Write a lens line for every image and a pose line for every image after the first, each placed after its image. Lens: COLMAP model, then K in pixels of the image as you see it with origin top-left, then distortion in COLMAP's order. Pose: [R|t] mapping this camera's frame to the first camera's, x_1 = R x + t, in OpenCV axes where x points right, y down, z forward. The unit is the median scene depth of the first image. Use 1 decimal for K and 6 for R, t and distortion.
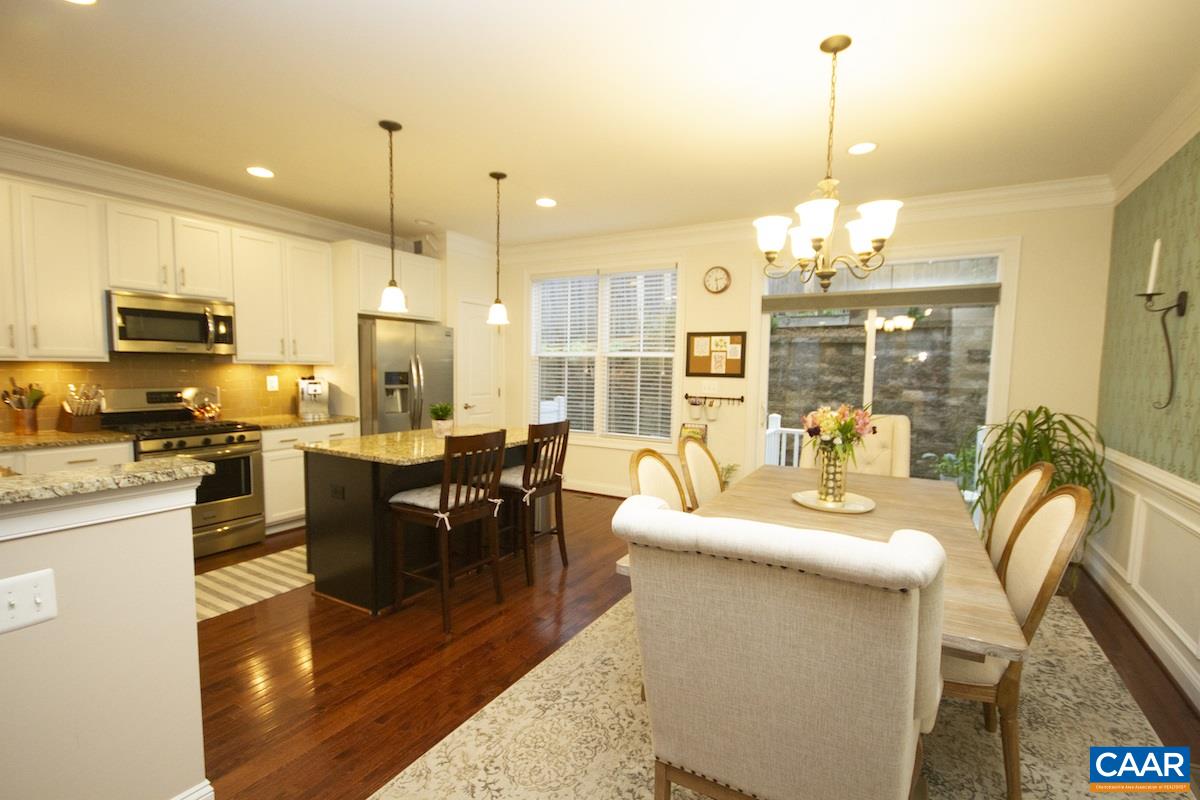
lens RADIAL K [[551.7, 0, 602.9], [0, 551.7, 412.6], [0, 0, 1]] dist [-0.000483, -0.001222]
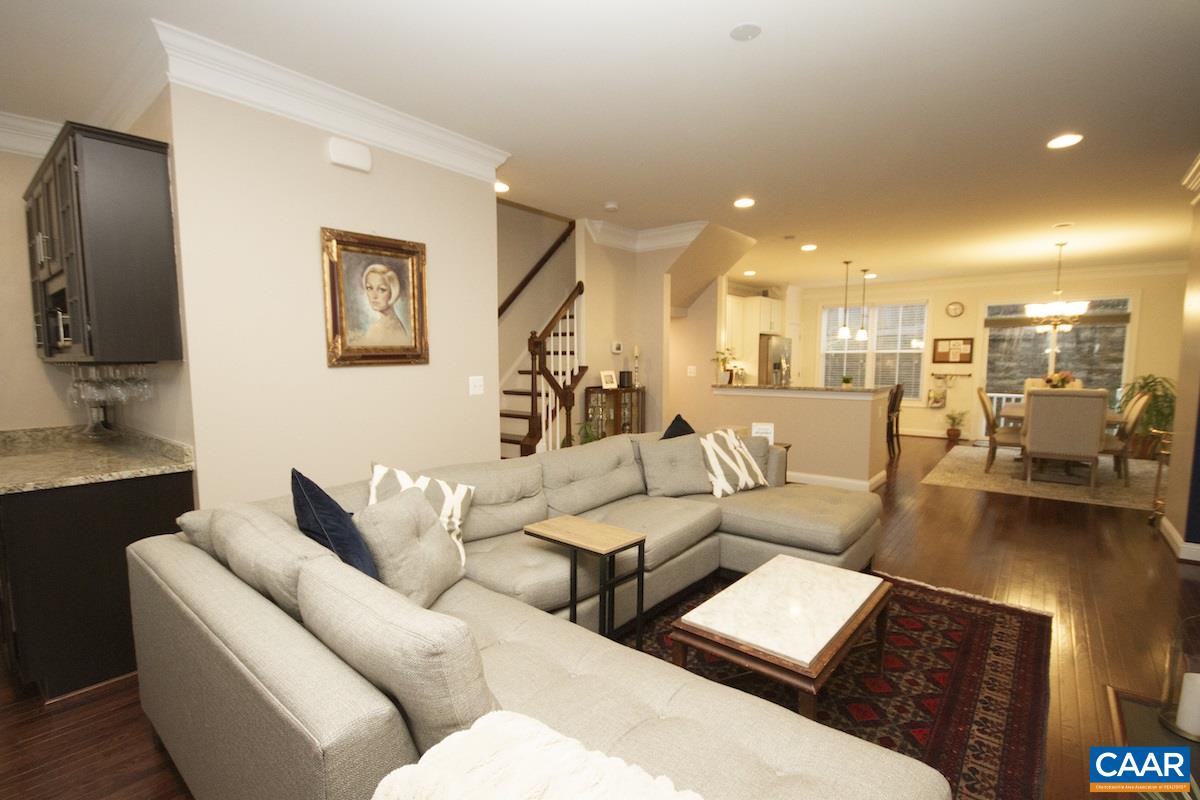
lens RADIAL K [[551.7, 0, 602.9], [0, 551.7, 412.6], [0, 0, 1]] dist [-0.000483, -0.001222]
pose [[0.987625, -0.001004, -0.156833, -0.652449], [0.003437, 0.999878, 0.015241, 0.066395], [0.156799, -0.015592, 0.987507, -0.976541]]
